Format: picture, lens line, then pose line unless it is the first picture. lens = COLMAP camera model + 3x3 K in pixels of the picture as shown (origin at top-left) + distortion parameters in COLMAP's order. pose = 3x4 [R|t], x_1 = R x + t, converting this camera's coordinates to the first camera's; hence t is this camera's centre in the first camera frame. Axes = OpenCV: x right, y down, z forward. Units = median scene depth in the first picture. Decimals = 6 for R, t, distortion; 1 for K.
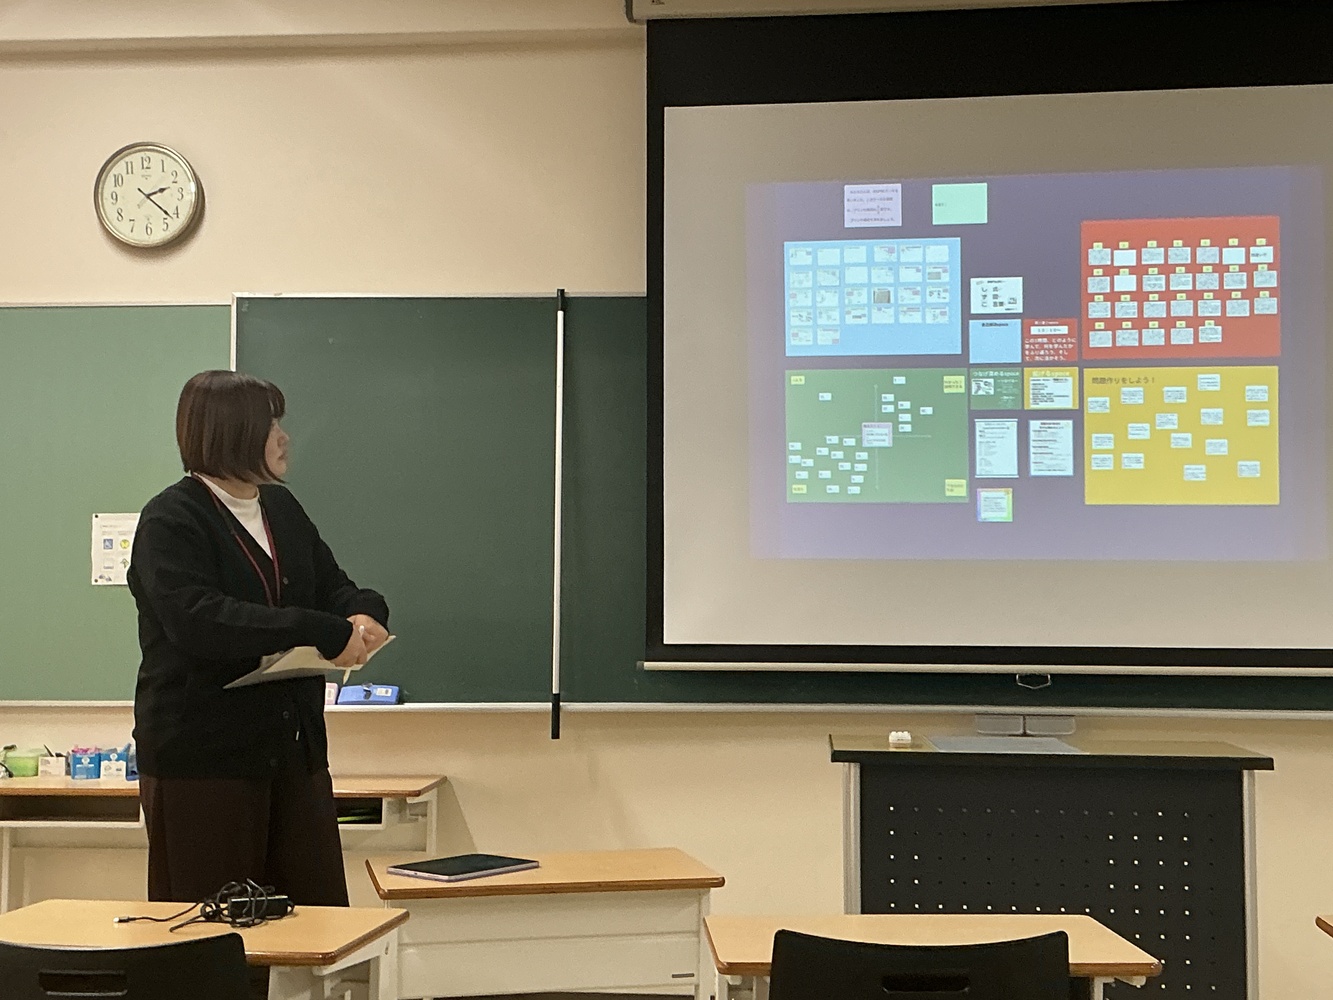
lens RADIAL K [[1825.2, 0, 652.8], [0, 1825.2, 500.3], [0, 0, 1]] dist [0.082248, 0.000000]
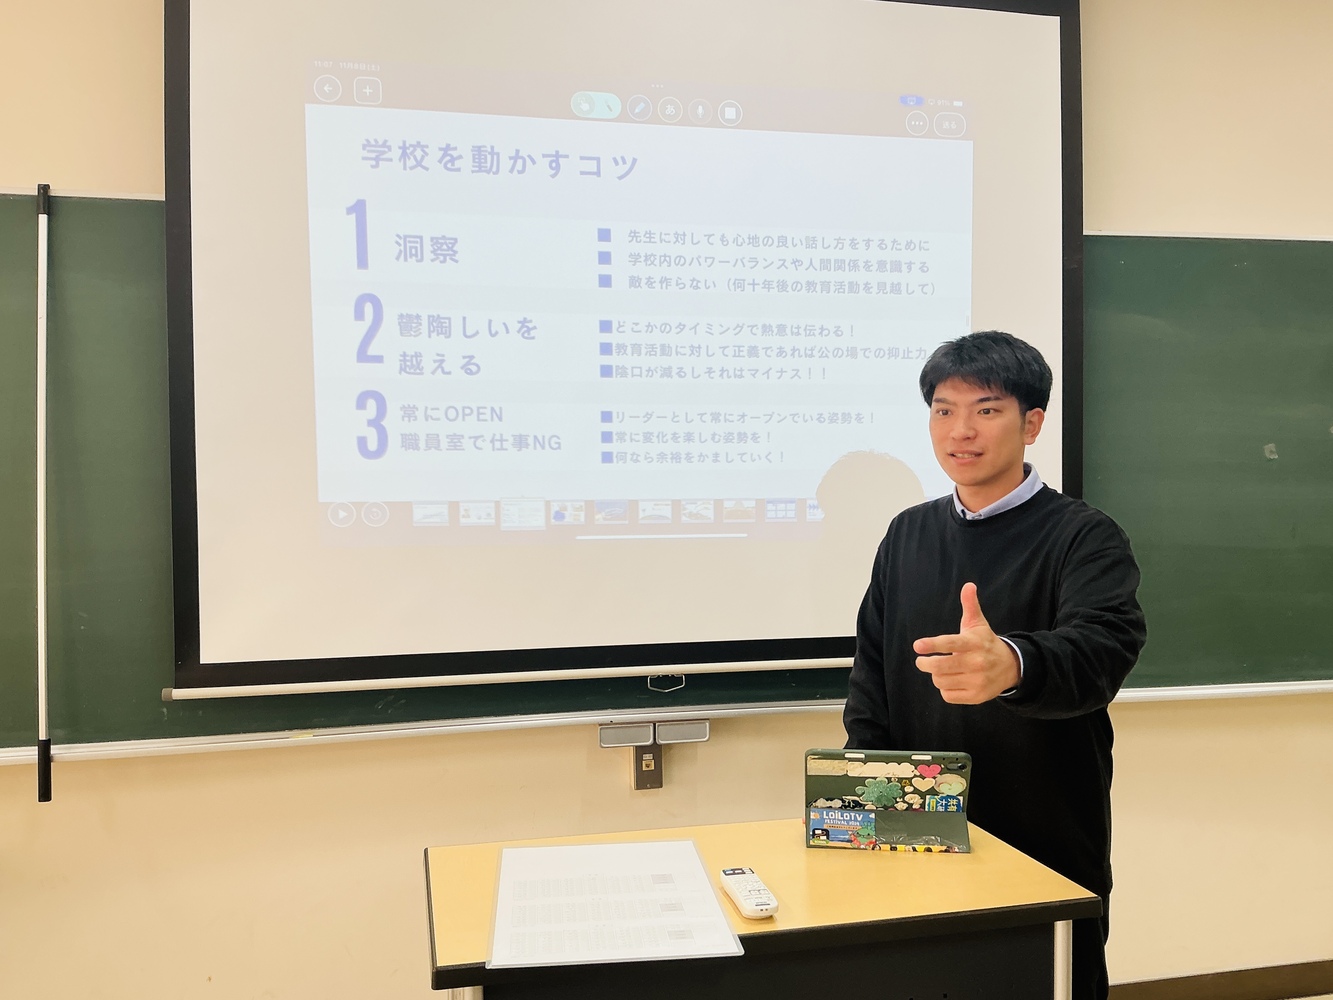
lens RADIAL K [[1113.1, 0, 678.7], [0, 1113.1, 489.2], [0, 0, 1]] dist [0.071405, -0.144162]
pose [[0.947358, -0.016576, 0.319748, 0.046560], [-0.007822, 0.997163, 0.074871, -0.030588], [-0.320081, -0.073431, 0.944540, 0.499596]]
